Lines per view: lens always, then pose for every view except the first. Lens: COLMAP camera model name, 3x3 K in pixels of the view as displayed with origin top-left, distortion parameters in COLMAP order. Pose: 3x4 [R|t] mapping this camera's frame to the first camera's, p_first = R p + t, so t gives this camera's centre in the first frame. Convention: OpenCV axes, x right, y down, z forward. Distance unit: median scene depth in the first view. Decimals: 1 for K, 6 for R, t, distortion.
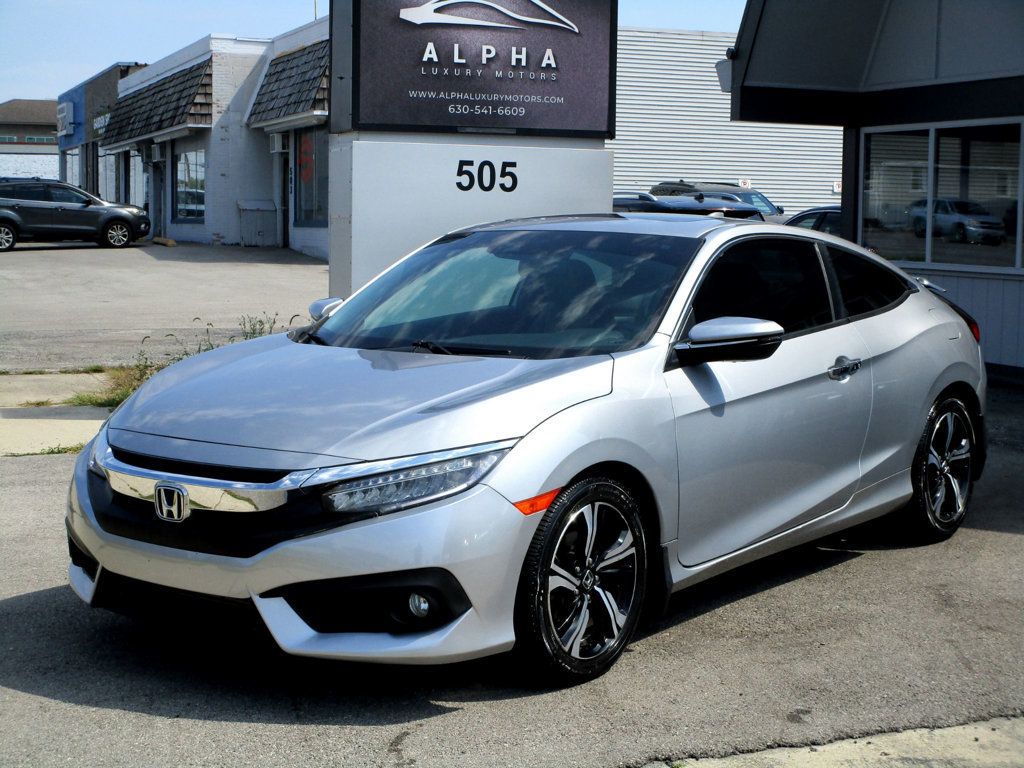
lens RADIAL K [[1770.6, 0, 512.0], [0, 1770.6, 384.0], [0, 0, 1]] dist [-0.156305, 0.177837]
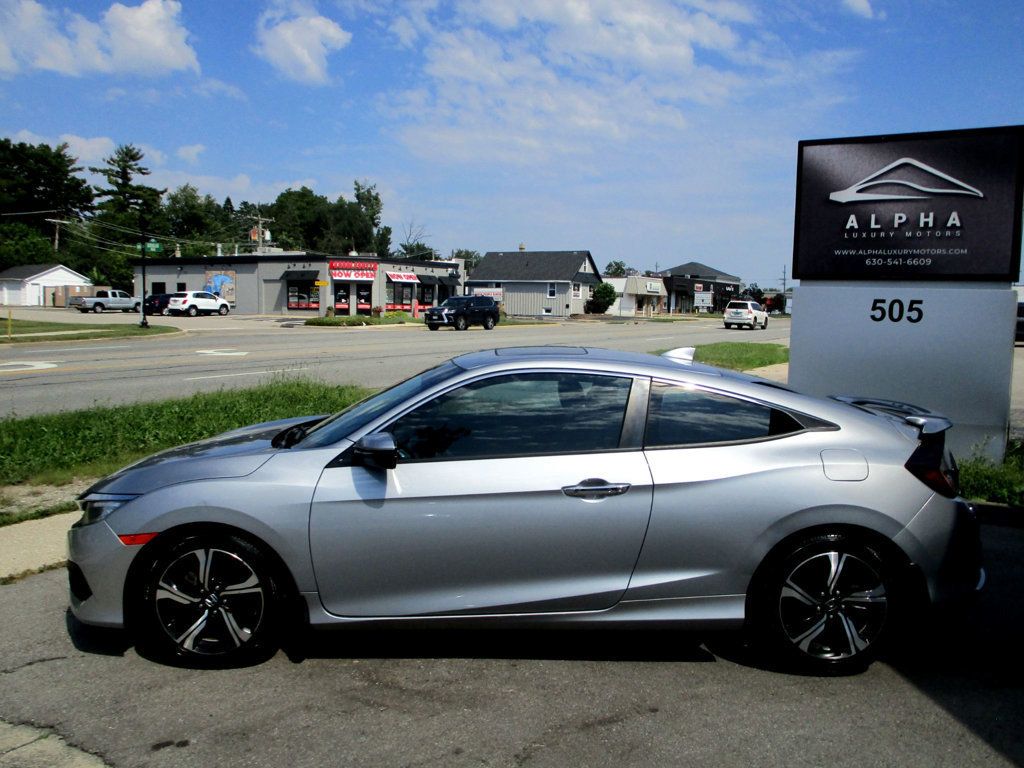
lens RADIAL K [[903.9, 0, 512.0], [0, 903.9, 384.0], [0, 0, 1]] dist [-0.047677, 0.010375]
pose [[0.581987, 0.067263, -0.810412, 0.377548], [-0.087446, 0.995971, 0.019865, -0.050374], [0.808483, 0.059306, 0.585524, 0.369008]]
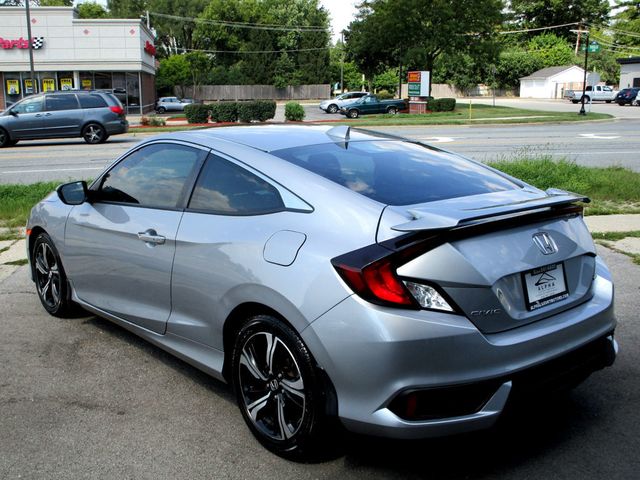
lens RADIAL K [[718.8, 0, 320.0], [0, 718.8, 240.0], [0, 0, 1]] dist [-0.011649, -0.007649]
pose [[-0.237845, 0.183190, -0.953872, 0.429579], [-0.099505, 0.972291, 0.211539, -0.086625], [0.966193, 0.145229, -0.213026, 0.758177]]
